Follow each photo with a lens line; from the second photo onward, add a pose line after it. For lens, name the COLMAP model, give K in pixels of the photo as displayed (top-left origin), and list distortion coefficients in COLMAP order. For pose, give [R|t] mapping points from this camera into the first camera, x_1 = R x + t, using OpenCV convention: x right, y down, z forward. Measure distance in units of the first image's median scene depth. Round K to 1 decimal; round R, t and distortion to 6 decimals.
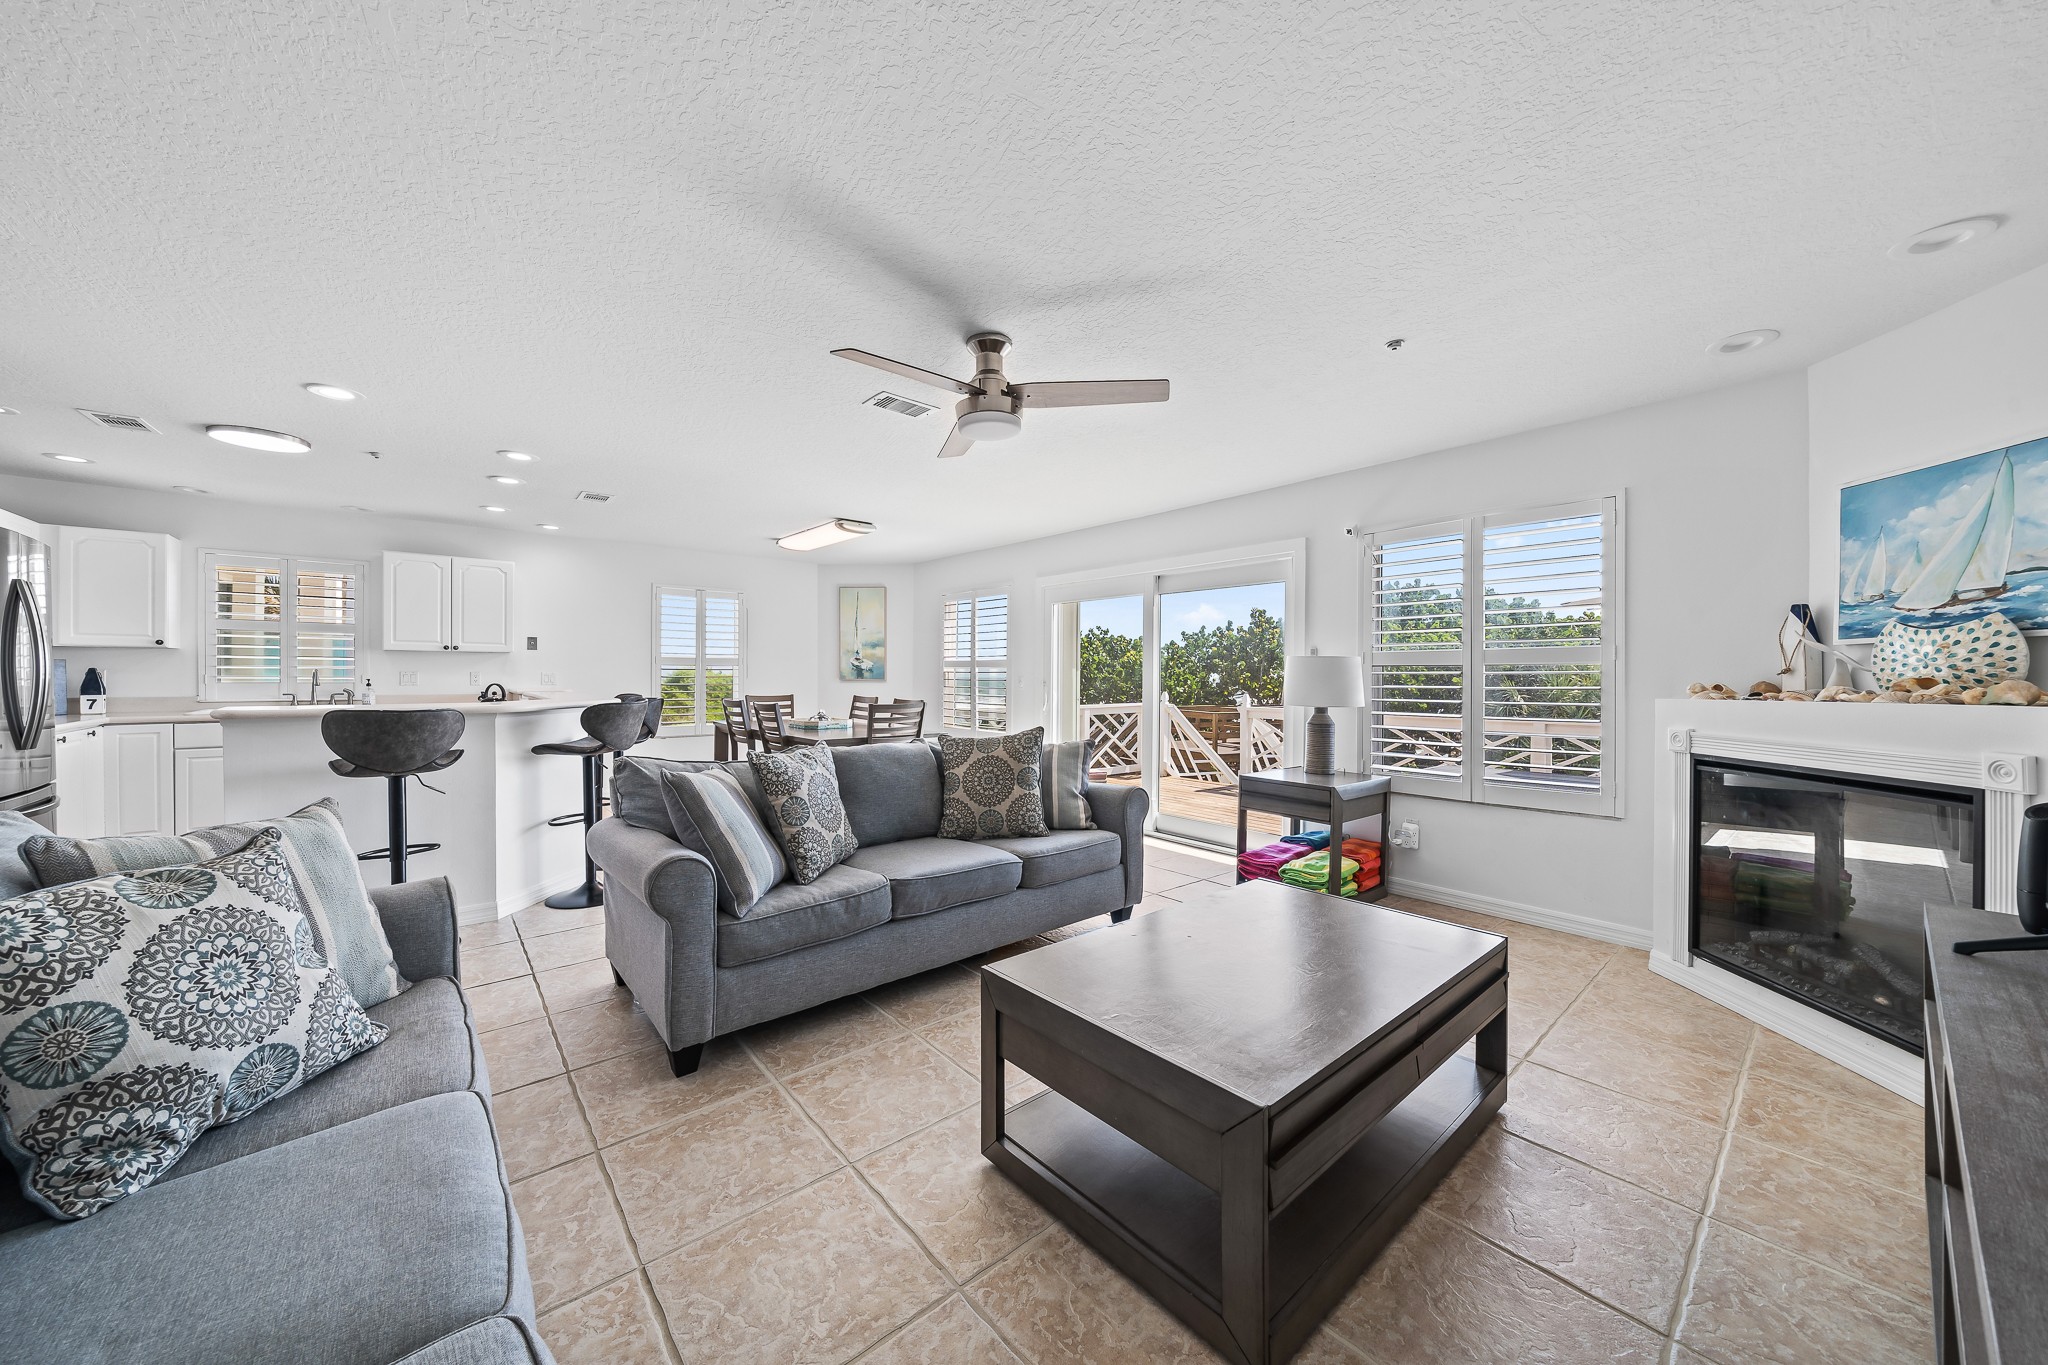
lens RADIAL K [[714.6, 0, 1033.2], [0, 714.6, 676.1], [0, 0, 1]] dist [0.009733, -0.000019]
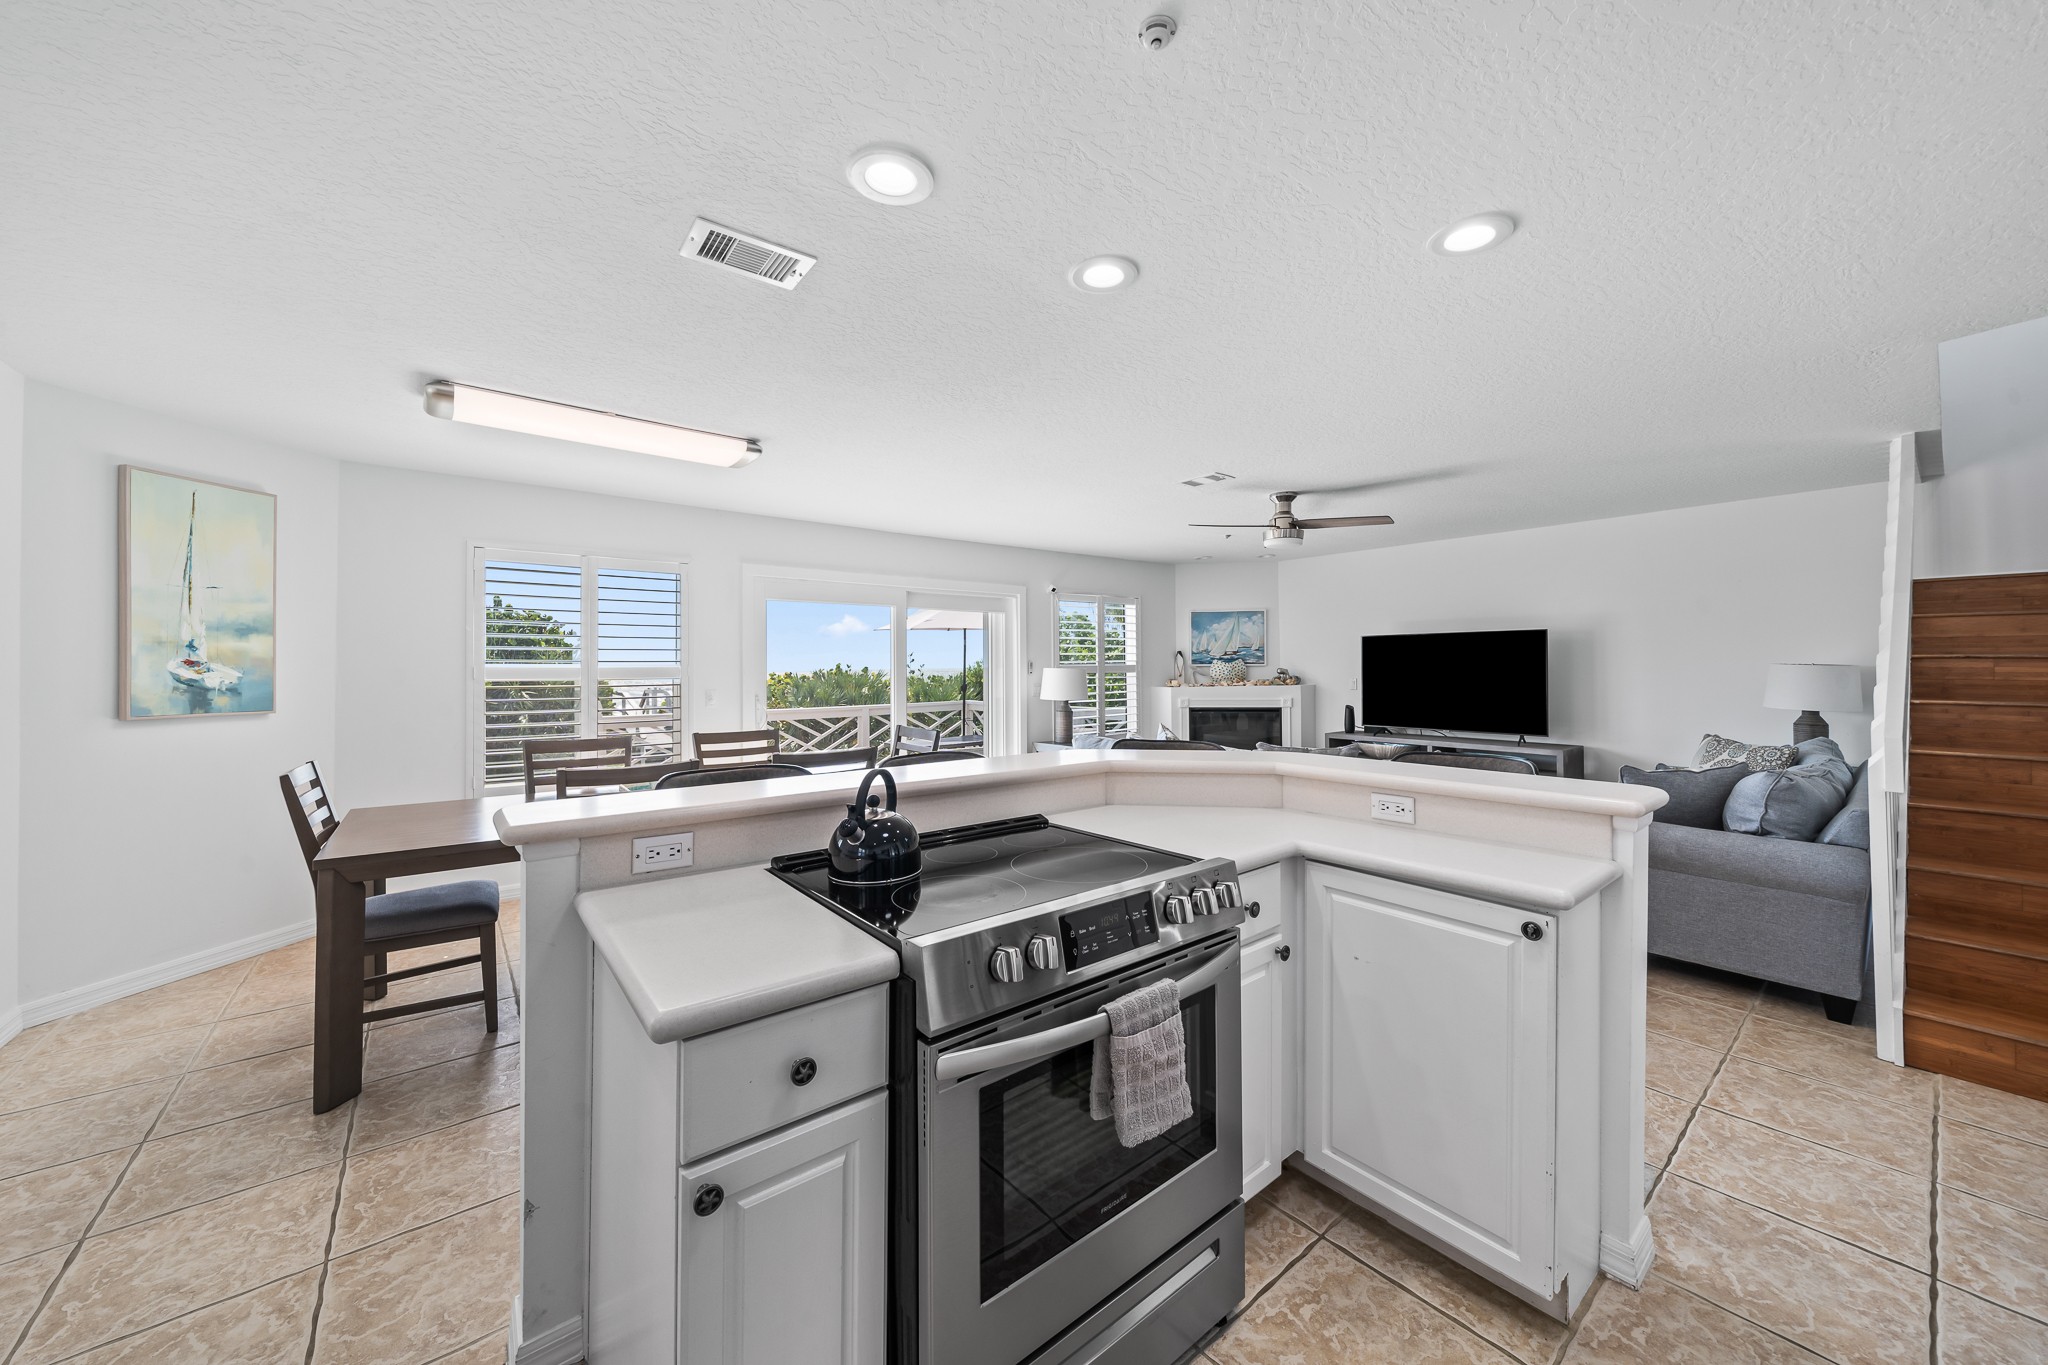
lens RADIAL K [[739.4, 0, 1028.1], [0, 739.4, 665.9], [0, 0, 1]] dist [-0.000080, -0.000075]
pose [[0.033013, -0.005356, 0.999441, -0.761083], [0.006018, 0.999969, 0.005160, -0.026022], [-0.999437, 0.005845, 0.033044, 0.636679]]
